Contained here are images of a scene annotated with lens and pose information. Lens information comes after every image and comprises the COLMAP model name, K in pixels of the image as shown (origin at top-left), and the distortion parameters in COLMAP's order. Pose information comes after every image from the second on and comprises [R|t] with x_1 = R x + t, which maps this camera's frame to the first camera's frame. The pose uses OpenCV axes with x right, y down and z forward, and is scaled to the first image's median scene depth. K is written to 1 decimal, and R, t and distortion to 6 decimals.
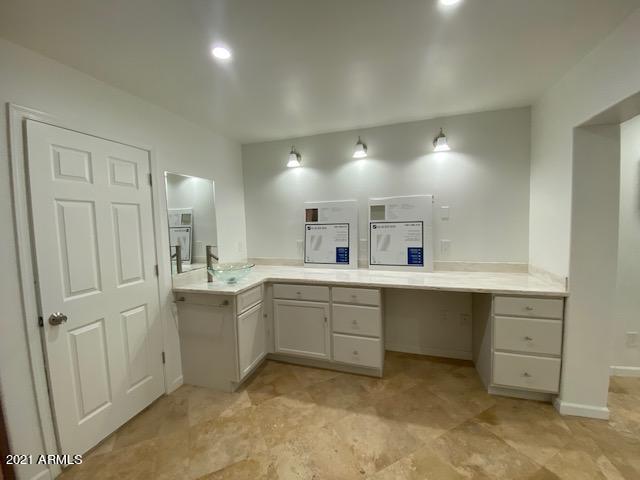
lens RADIAL K [[260.1, 0, 318.6], [0, 260.1, 238.7], [0, 0, 1]] dist [0.020489, -0.019964]
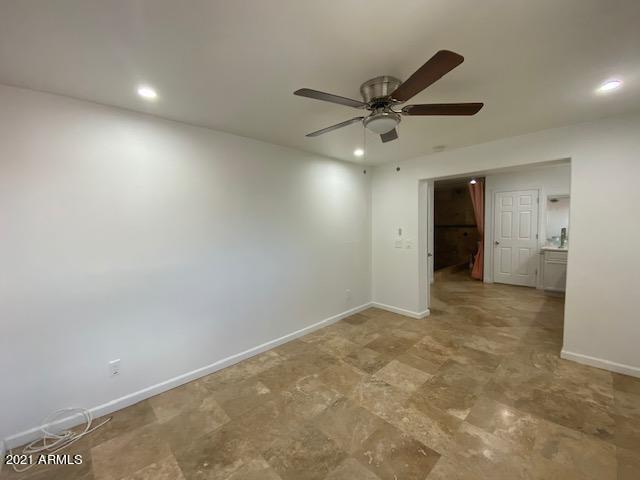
lens RADIAL K [[260.1, 0, 318.6], [0, 260.1, 238.7], [0, 0, 1]] dist [0.020489, -0.019964]
pose [[-0.480337, 0.085351, -0.872921, 2.772160], [-0.030762, 0.993002, 0.114019, -0.085468], [0.876544, 0.081620, -0.474351, 0.386015]]
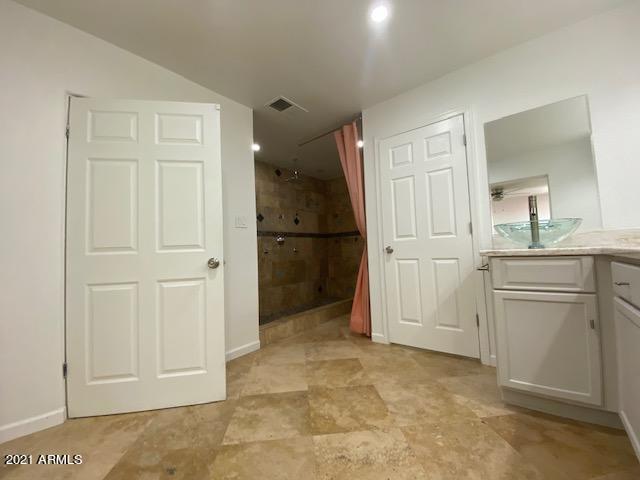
lens RADIAL K [[260.1, 0, 318.6], [0, 260.1, 238.7], [0, 0, 1]] dist [0.020489, -0.019964]
pose [[-0.364474, -0.007513, -0.931183, 0.561669], [-0.015260, 0.999881, -0.002094, 0.187324], [0.931089, 0.013447, -0.364545, 0.892324]]
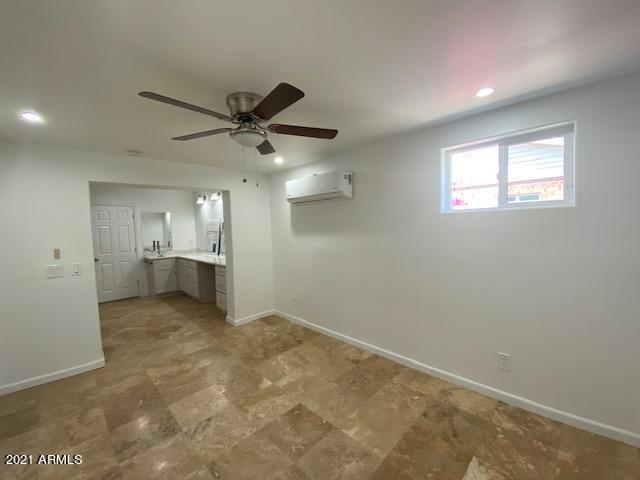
lens RADIAL K [[260.1, 0, 318.6], [0, 260.1, 238.7], [0, 0, 1]] dist [0.020489, -0.019964]
pose [[0.886744, 0.020049, -0.461826, 2.502426], [-0.022270, 0.999752, 0.000641, -0.035603], [0.461725, 0.009716, 0.886970, -0.575039]]
